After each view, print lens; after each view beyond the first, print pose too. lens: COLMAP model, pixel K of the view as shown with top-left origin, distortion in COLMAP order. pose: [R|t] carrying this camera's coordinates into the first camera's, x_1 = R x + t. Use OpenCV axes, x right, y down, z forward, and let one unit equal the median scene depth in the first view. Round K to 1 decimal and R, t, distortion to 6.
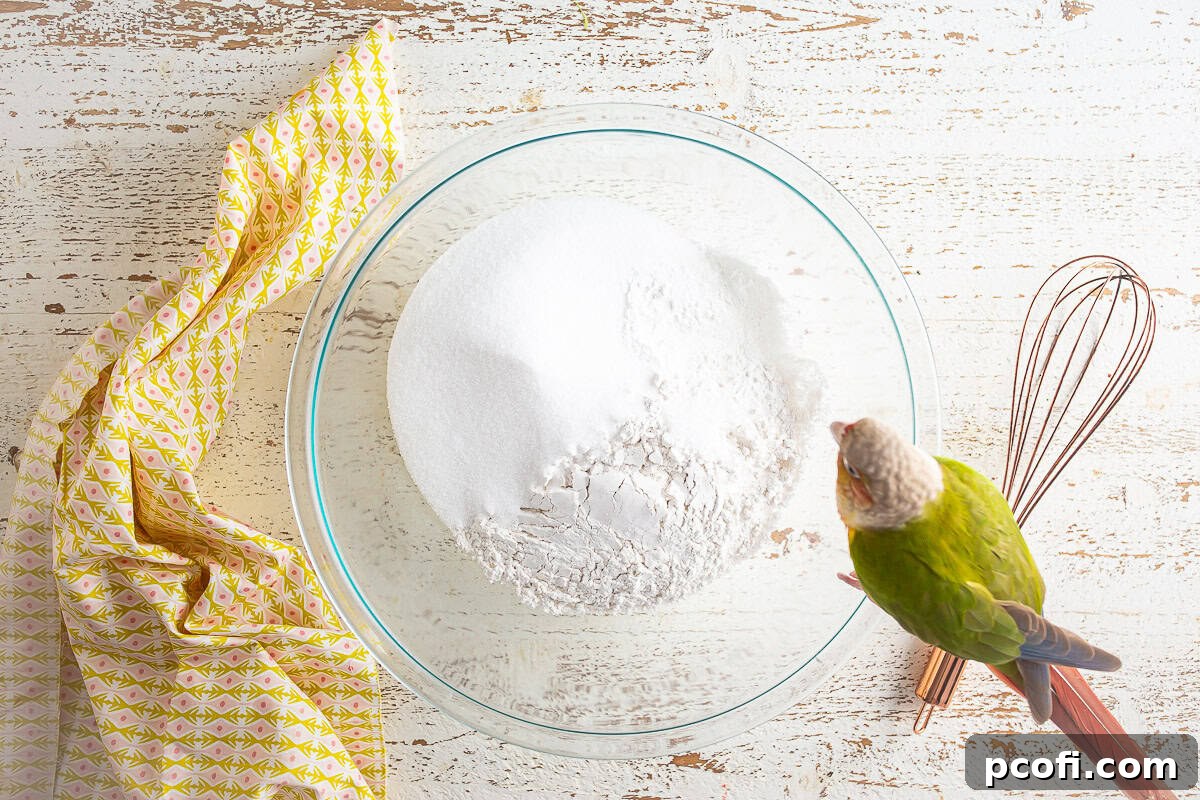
lens RADIAL K [[566.6, 0, 597.2], [0, 566.6, 400.5], [0, 0, 1]] dist [0.000025, 0.000216]
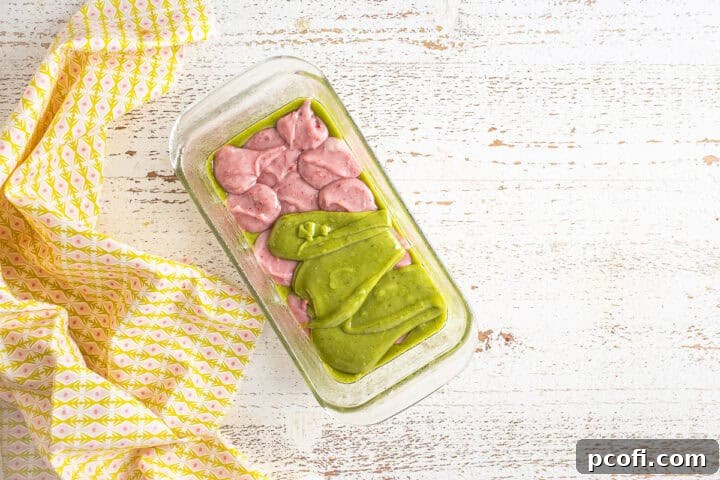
lens RADIAL K [[329.4, 0, 352.3], [0, 329.4, 237.5], [0, 0, 1]] dist [0.003158, 0.000621]
pose [[0.999986, -0.005235, -0.000303, 0.004259], [0.005234, 0.999982, -0.002879, -0.001148], [0.000318, 0.002877, 0.999996, 0.185434]]
